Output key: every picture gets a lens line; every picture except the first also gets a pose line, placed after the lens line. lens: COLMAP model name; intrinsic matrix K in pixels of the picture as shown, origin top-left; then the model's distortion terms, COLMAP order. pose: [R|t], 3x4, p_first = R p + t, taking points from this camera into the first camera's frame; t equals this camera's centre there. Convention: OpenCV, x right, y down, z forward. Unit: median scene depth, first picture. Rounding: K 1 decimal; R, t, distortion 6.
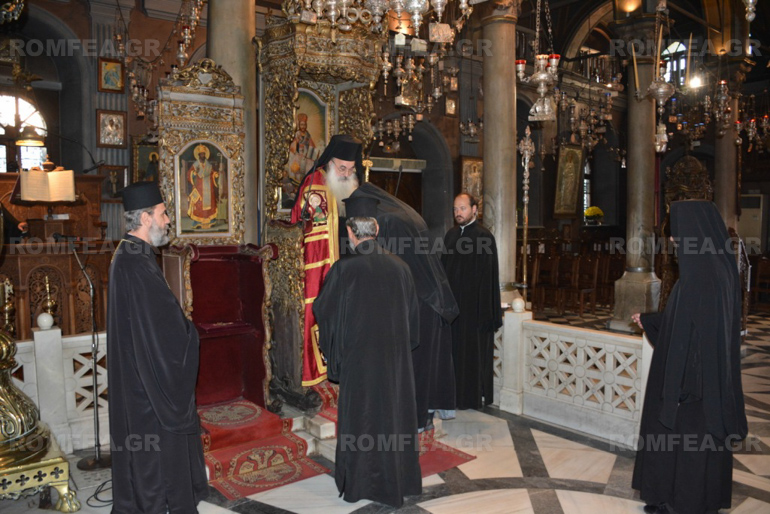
lens RADIAL K [[602.9, 0, 385.0], [0, 602.9, 257.0], [0, 0, 1]] dist [-0.153874, 0.105453]
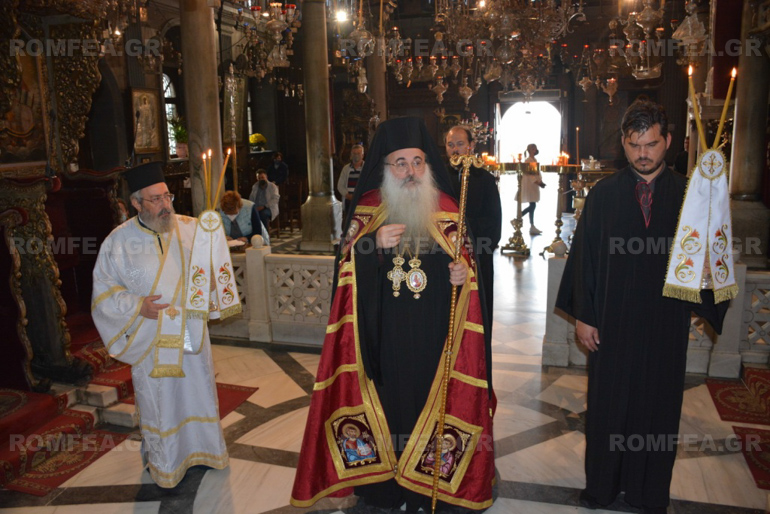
lens RADIAL K [[602.9, 0, 385.0], [0, 602.9, 257.0], [0, 0, 1]] dist [-0.153874, 0.105453]
pose [[0.824626, -0.132049, 0.550050, -0.203756], [0.059543, 0.987233, 0.147737, -0.040927], [-0.562535, -0.089077, 0.821961, -0.002273]]
